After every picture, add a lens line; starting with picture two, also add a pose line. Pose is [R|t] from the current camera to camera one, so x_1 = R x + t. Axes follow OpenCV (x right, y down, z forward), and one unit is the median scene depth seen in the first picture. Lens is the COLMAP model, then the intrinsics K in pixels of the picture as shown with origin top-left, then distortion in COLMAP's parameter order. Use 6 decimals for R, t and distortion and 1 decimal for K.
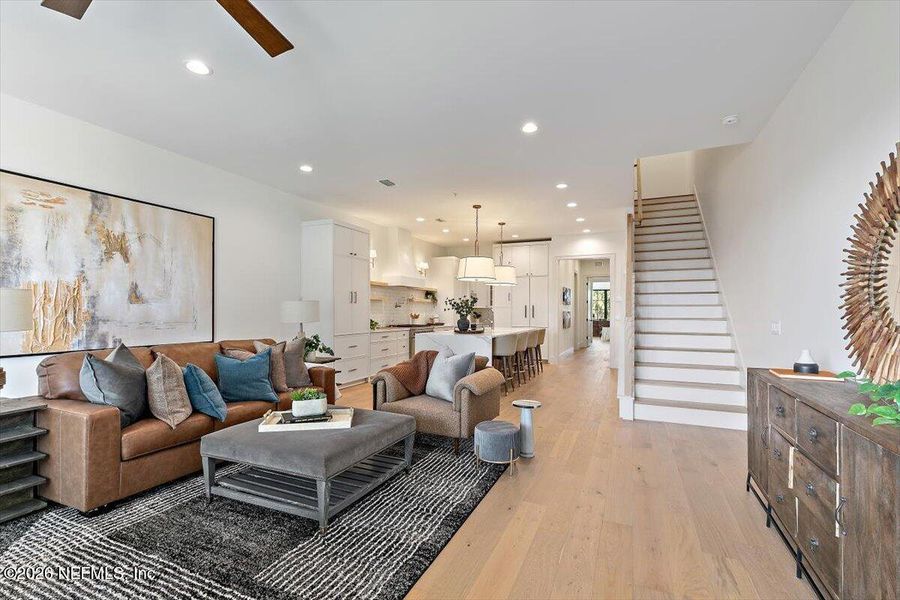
lens RADIAL K [[409.3, 0, 448.6], [0, 409.3, 307.3], [0, 0, 1]] dist [0.010169, 0.000398]
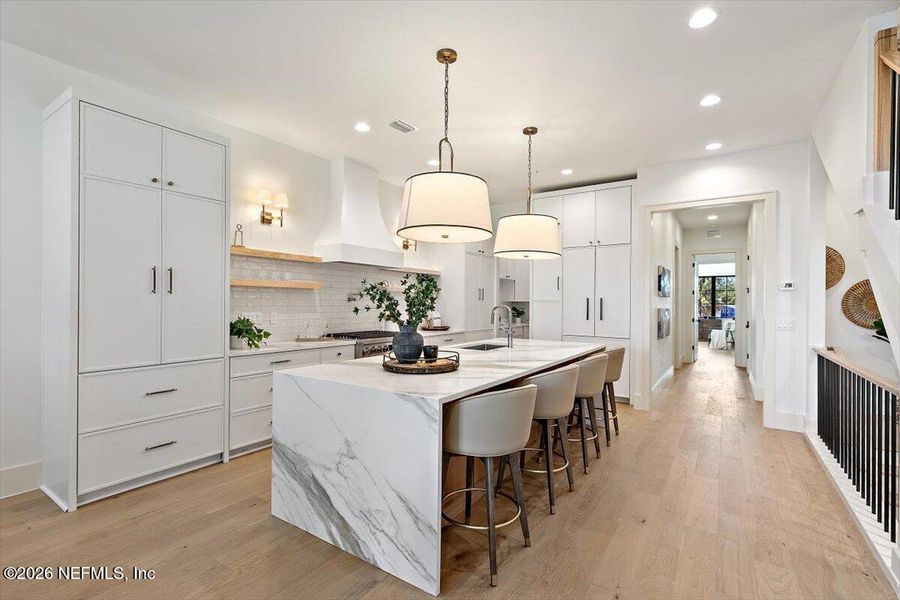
lens RADIAL K [[409.3, 0, 452.8], [0, 409.3, 298.3], [0, 0, 1]] dist [0.010169, 0.000398]
pose [[0.986198, 0.002269, -0.165556, 0.209408], [-0.002330, 0.999997, -0.000178, -0.008664], [0.165555, 0.000562, 0.986200, 0.878513]]
